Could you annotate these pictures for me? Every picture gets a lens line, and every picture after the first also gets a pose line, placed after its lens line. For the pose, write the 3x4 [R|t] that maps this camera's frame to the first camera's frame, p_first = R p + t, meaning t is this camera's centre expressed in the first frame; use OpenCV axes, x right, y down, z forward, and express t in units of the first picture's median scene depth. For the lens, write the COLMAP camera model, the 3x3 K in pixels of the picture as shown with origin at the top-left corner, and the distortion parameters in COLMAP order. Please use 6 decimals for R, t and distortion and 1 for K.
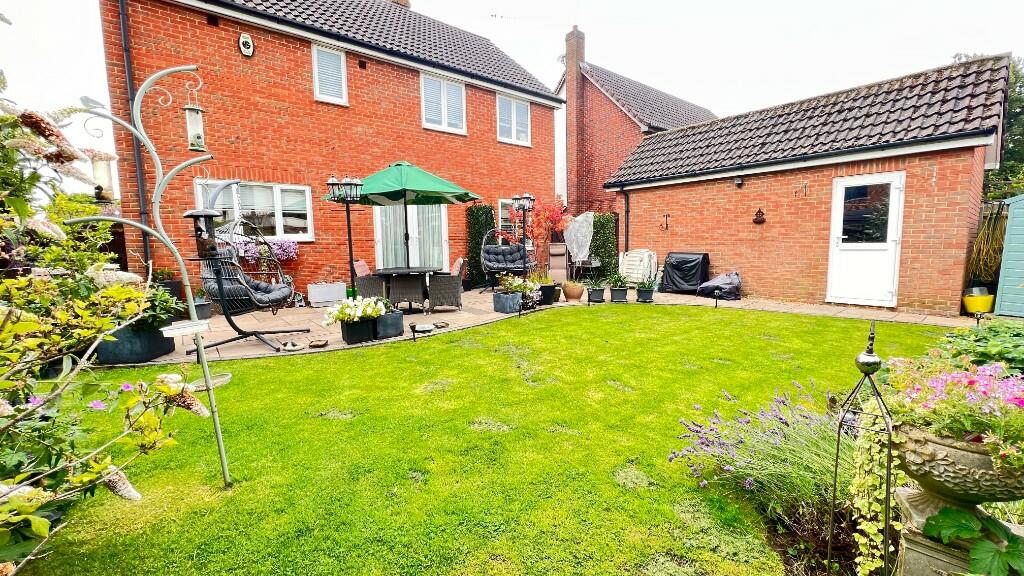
lens RADIAL K [[409.7, 0, 517.9], [0, 409.7, 285.4], [0, 0, 1]] dist [0.001092, -0.000215]
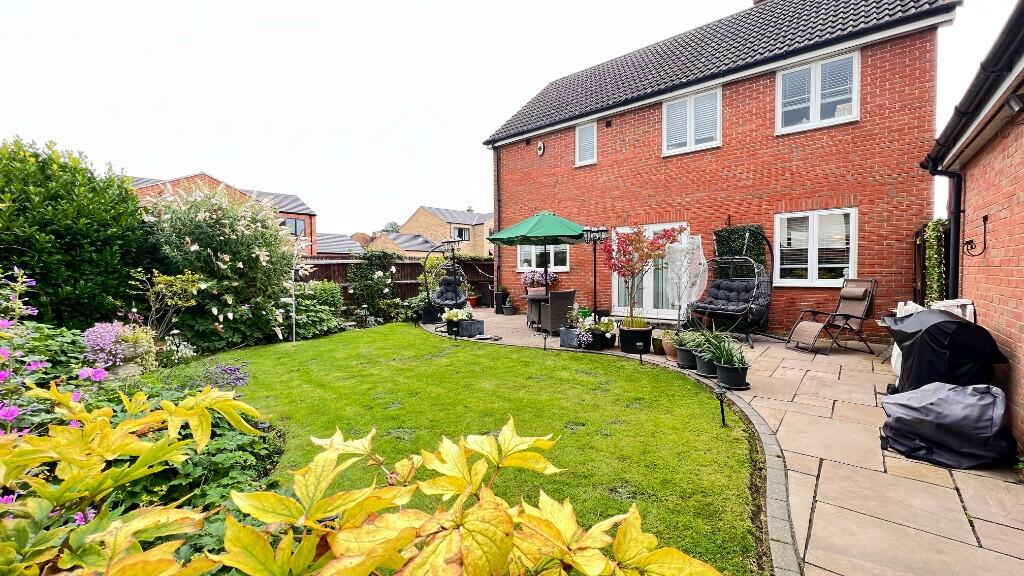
lens RADIAL K [[409.7, 0, 516.8], [0, 409.7, 284.7], [0, 0, 1]] dist [0.001092, -0.000215]
pose [[0.171625, 0.032134, -0.984638, 0.675905], [-0.115604, 0.993220, 0.012264, -0.054067], [0.978356, 0.111723, 0.174176, 0.521883]]
